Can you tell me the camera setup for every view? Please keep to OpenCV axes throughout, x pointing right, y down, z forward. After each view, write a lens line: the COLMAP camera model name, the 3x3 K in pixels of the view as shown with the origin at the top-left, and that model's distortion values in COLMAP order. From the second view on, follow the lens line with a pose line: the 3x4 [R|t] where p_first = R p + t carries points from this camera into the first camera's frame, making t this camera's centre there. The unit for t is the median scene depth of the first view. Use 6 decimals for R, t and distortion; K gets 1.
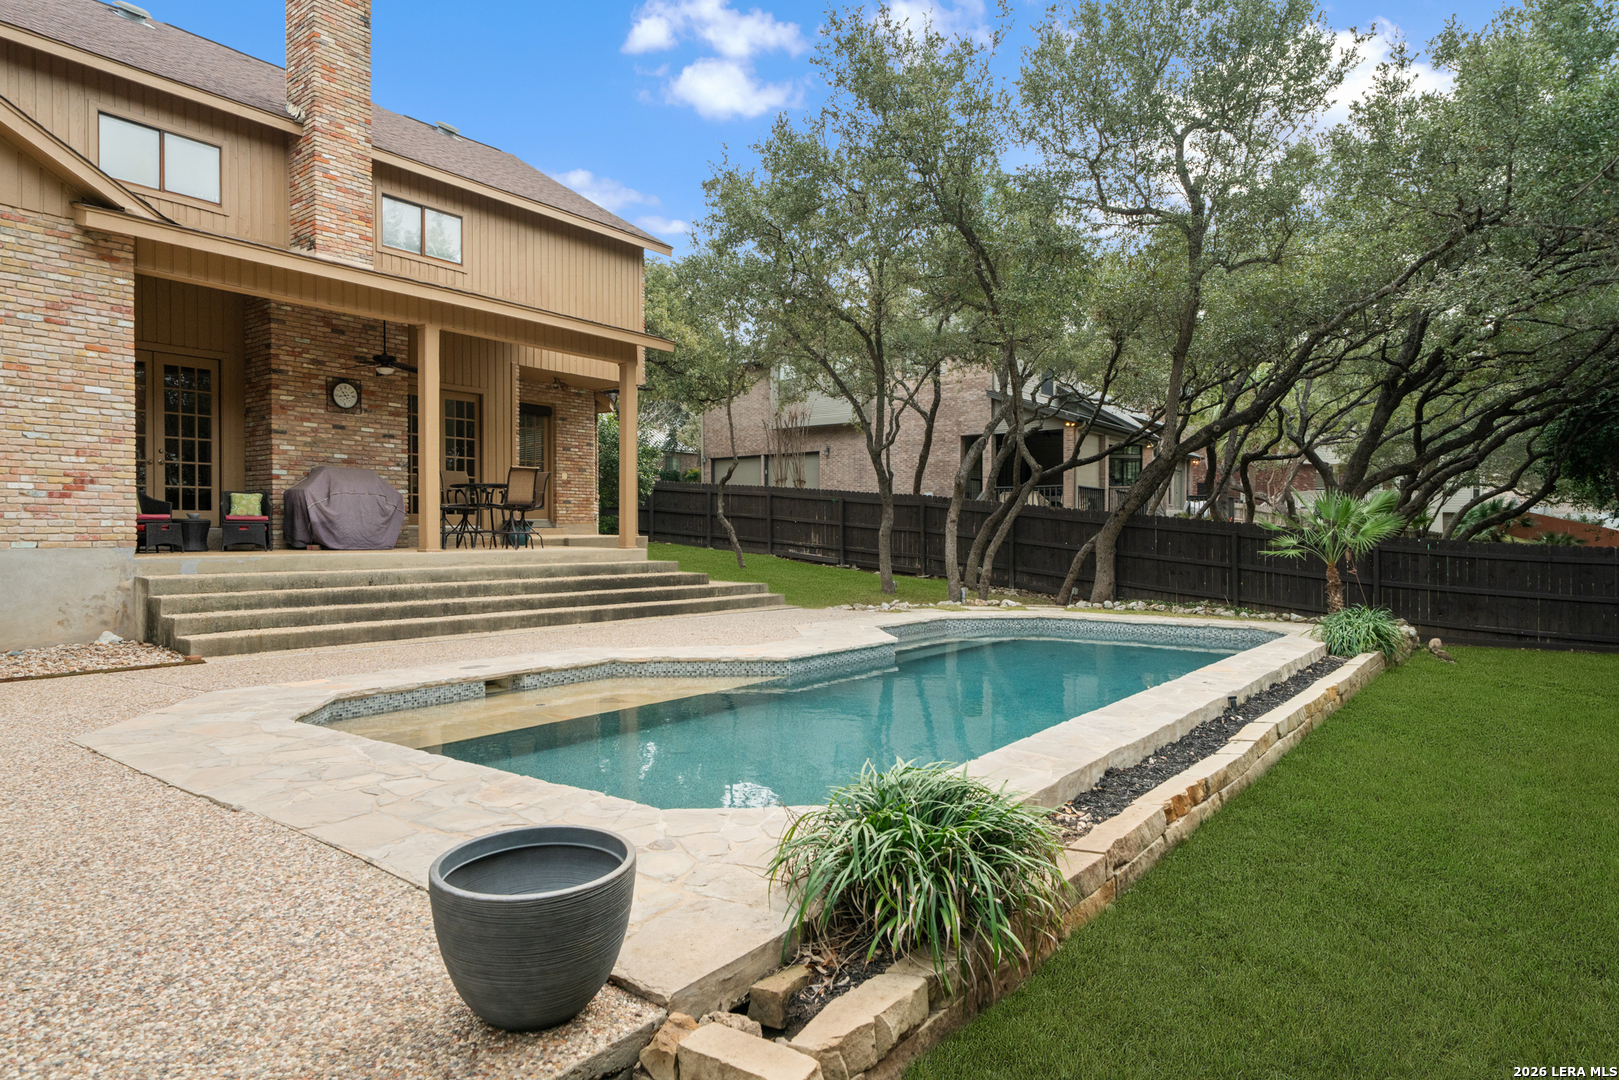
lens RADIAL K [[948.8, 0, 807.7], [0, 948.8, 552.2], [0, 0, 1]] dist [0.000639, 0.000098]
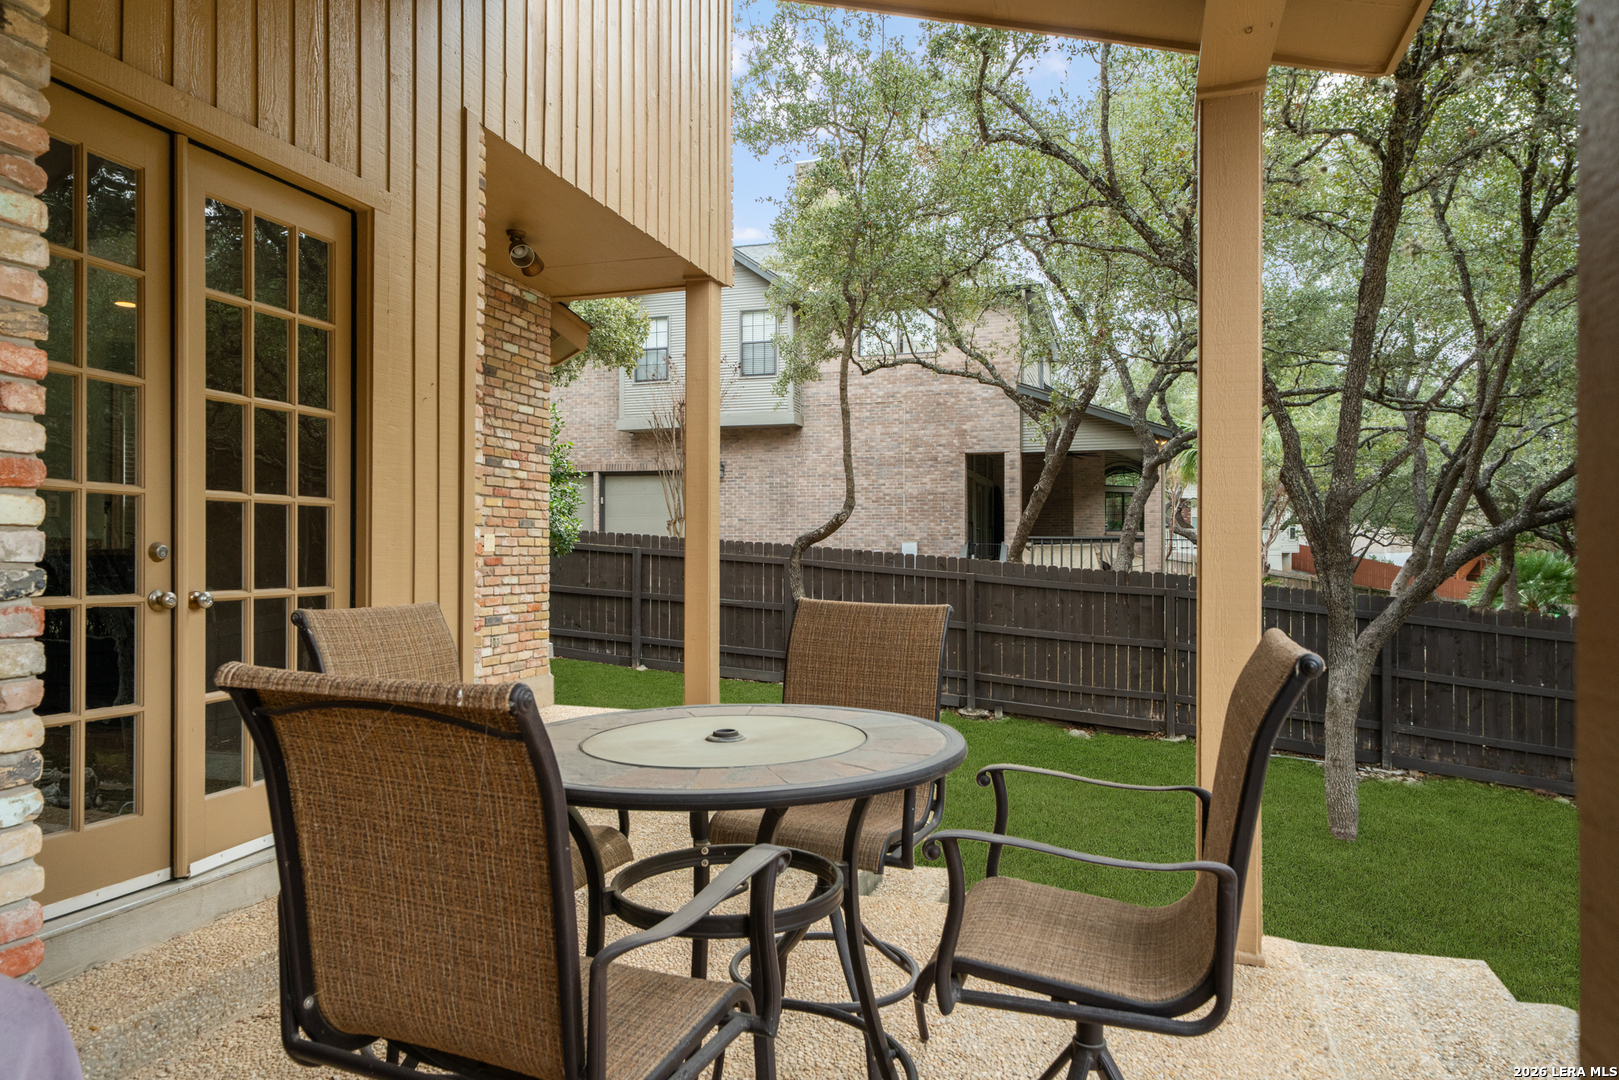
lens RADIAL K [[1061.6, 0, 810.5], [0, 1061.6, 546.0], [0, 0, 1]] dist [-0.000127, 0.000101]
pose [[0.940689, 0.006828, 0.339201, -0.403941], [0.003081, 0.999584, -0.028665, -0.099349], [-0.339255, 0.028010, 0.940277, 0.898816]]
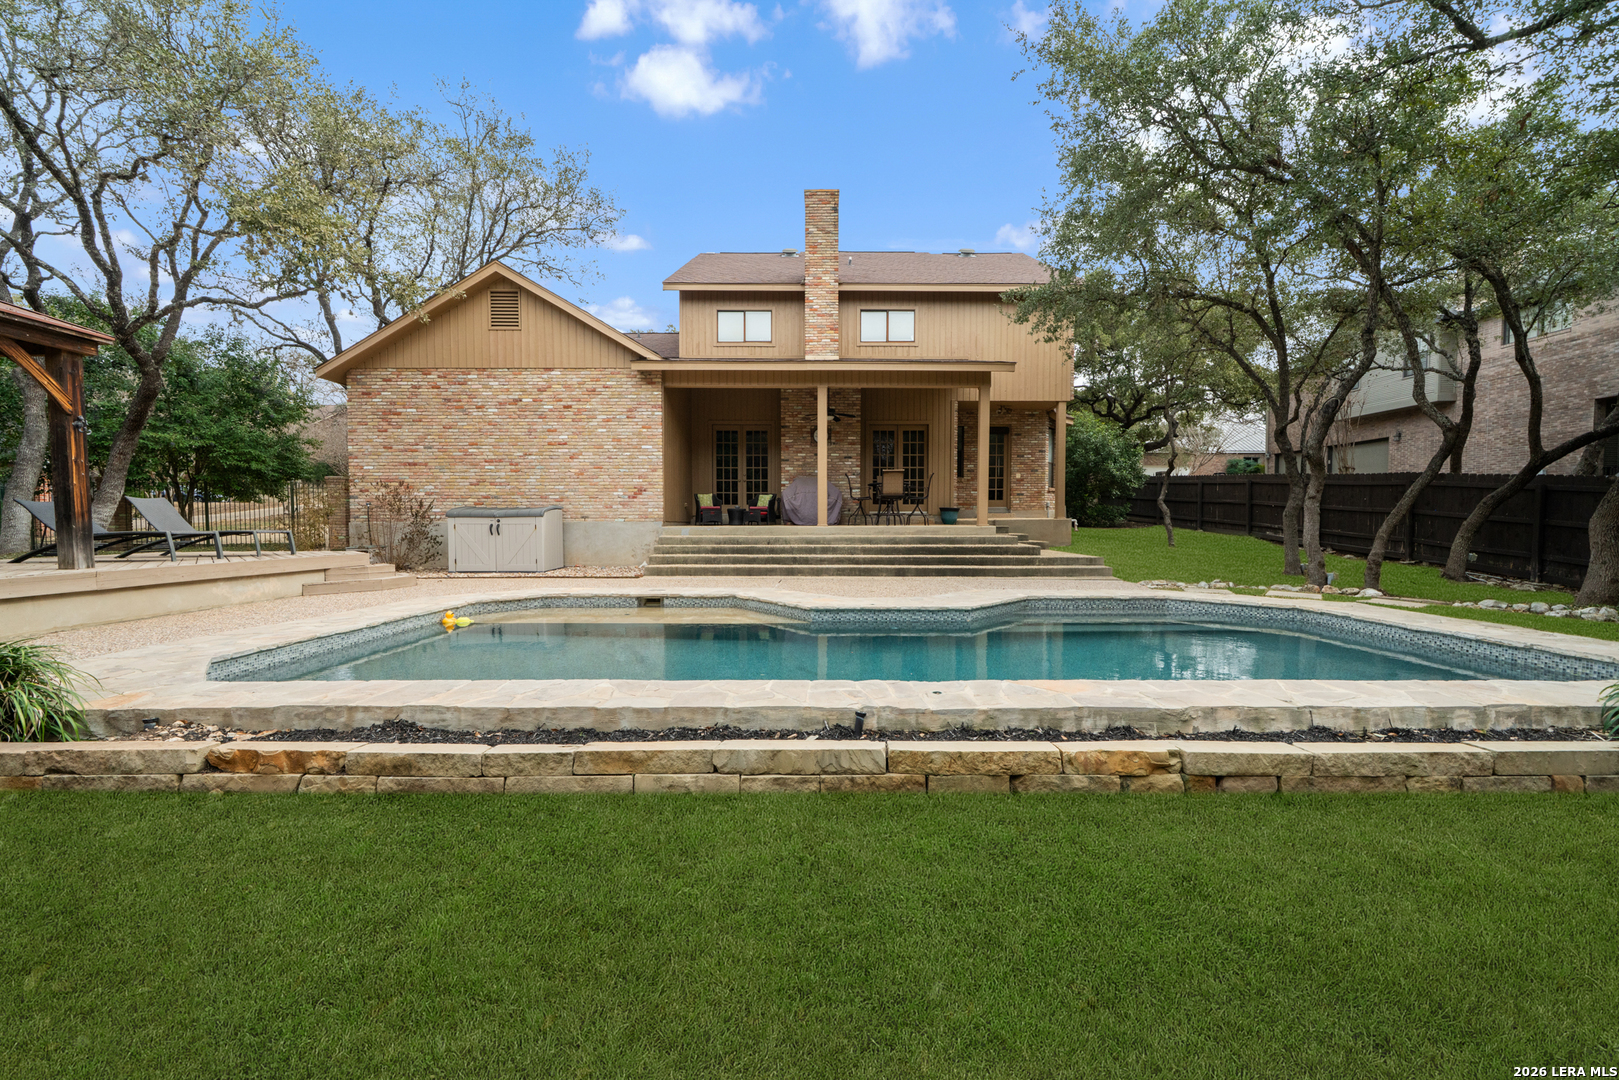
lens RADIAL K [[593.8, 0, 808.9], [0, 593.8, 552.2], [0, 0, 1]] dist [-0.006027, -0.000309]
pose [[0.608064, 0.037222, -0.793015, 0.366668], [-0.014875, 0.999259, 0.035496, 0.007822], [0.793748, -0.009787, 0.608168, 0.332731]]
